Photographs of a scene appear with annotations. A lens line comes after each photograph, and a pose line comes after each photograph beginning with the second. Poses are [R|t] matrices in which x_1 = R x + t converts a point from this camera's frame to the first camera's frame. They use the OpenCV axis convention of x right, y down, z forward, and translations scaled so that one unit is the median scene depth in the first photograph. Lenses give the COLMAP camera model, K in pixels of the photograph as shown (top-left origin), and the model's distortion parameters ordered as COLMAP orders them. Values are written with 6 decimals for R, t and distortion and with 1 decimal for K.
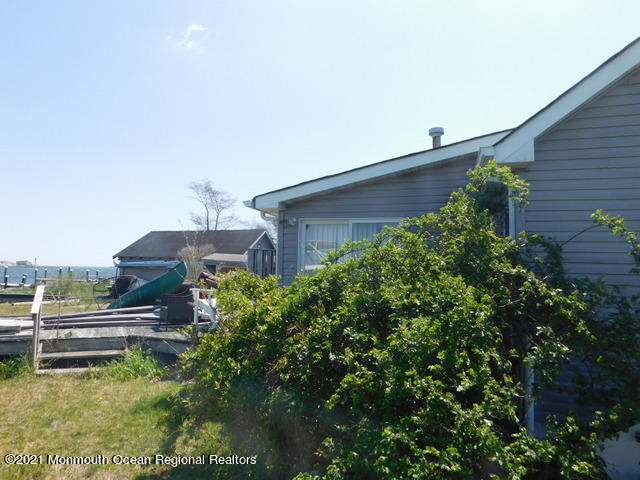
lens RADIAL K [[421.4, 0, 320.2], [0, 421.4, 230.5], [0, 0, 1]] dist [-0.059664, 0.049039]
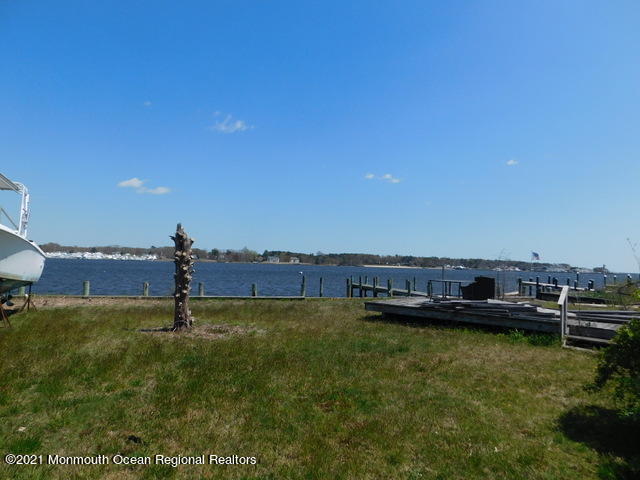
lens RADIAL K [[421.4, 0, 323.6], [0, 421.4, 238.8], [0, 0, 1]] dist [-0.059664, 0.049039]
pose [[0.353824, -0.057936, -0.933516, 0.261361], [0.061656, 0.997354, -0.038529, -0.014205], [0.933277, -0.043925, 0.356460, -0.182372]]
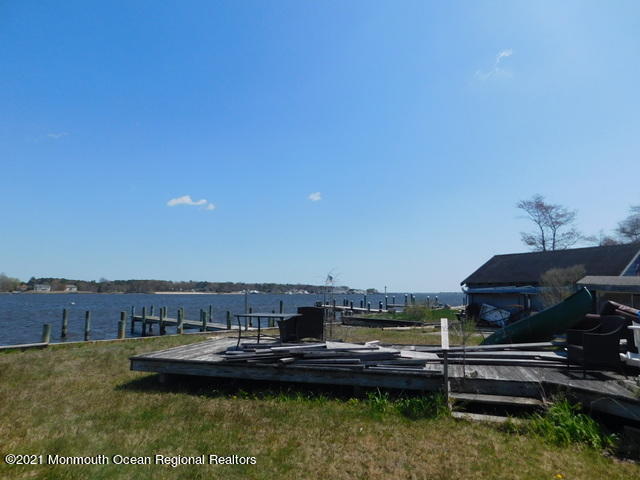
lens RADIAL K [[421.4, 0, 318.1], [0, 421.4, 242.4], [0, 0, 1]] dist [-0.059664, 0.049039]
pose [[0.735135, -0.092353, -0.671601, -0.179222], [0.071674, 0.995713, -0.058467, -0.001512], [0.674121, -0.005155, 0.738603, 0.090381]]
